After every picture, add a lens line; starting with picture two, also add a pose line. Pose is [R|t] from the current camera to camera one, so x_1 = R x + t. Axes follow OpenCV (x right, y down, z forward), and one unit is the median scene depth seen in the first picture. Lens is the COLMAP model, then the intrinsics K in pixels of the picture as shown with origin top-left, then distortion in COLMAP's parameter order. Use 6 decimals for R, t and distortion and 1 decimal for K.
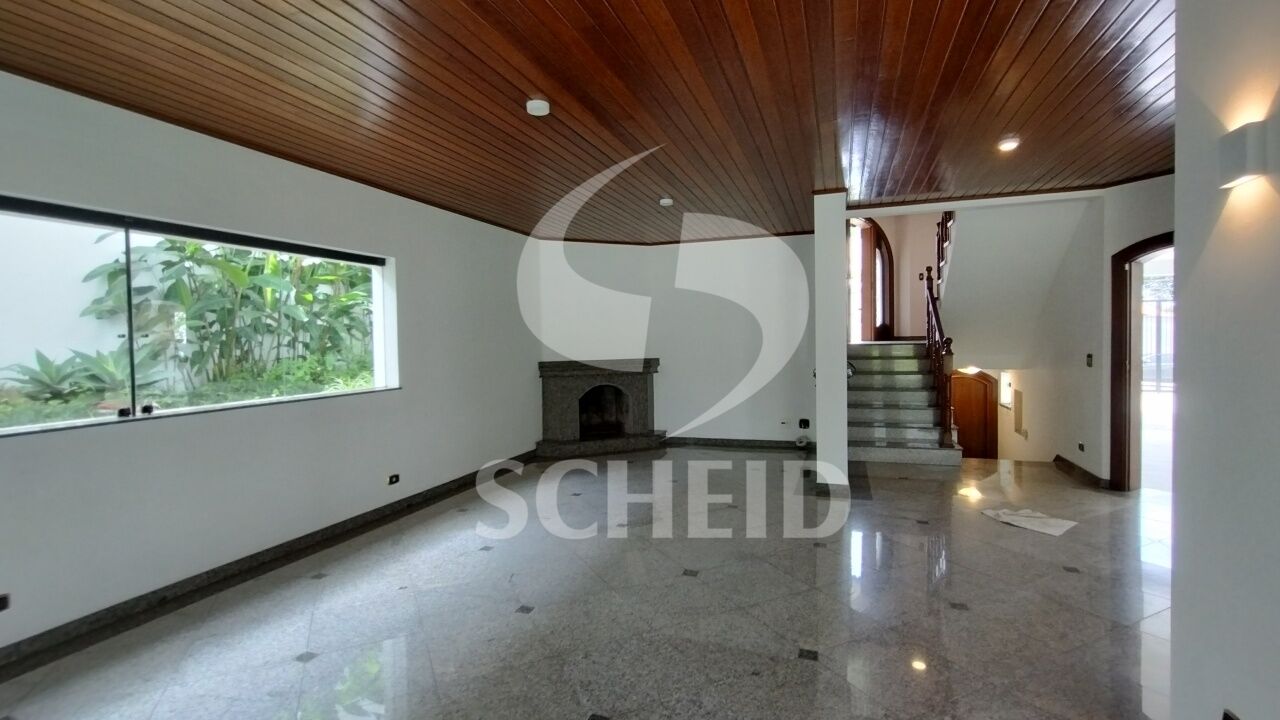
lens RADIAL K [[585.8, 0, 632.6], [0, 585.8, 355.8], [0, 0, 1]] dist [-0.001865, -0.000254]
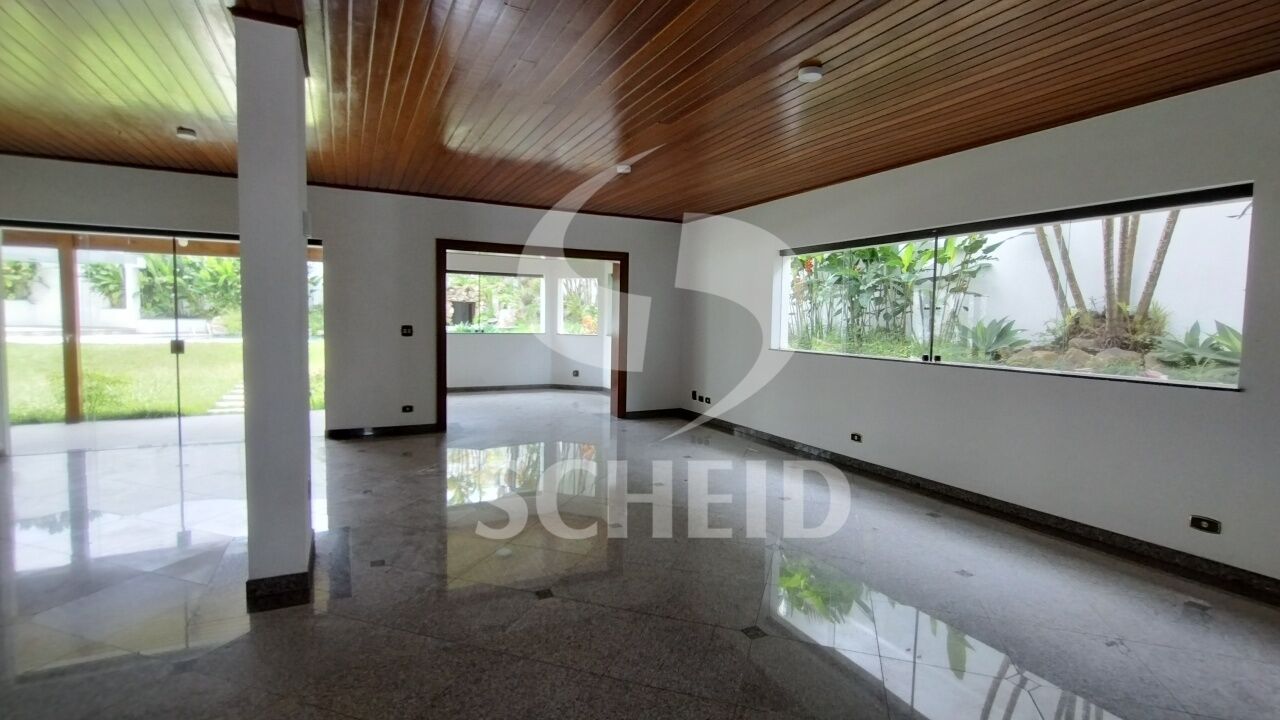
lens RADIAL K [[585.8, 0, 632.1], [0, 585.8, 357.3], [0, 0, 1]] dist [-0.001865, -0.000254]
pose [[-0.697318, 0.054019, -0.714724, 0.694618], [-0.025234, 0.994688, 0.099798, -0.035008], [0.716318, 0.087627, -0.692250, 1.349730]]
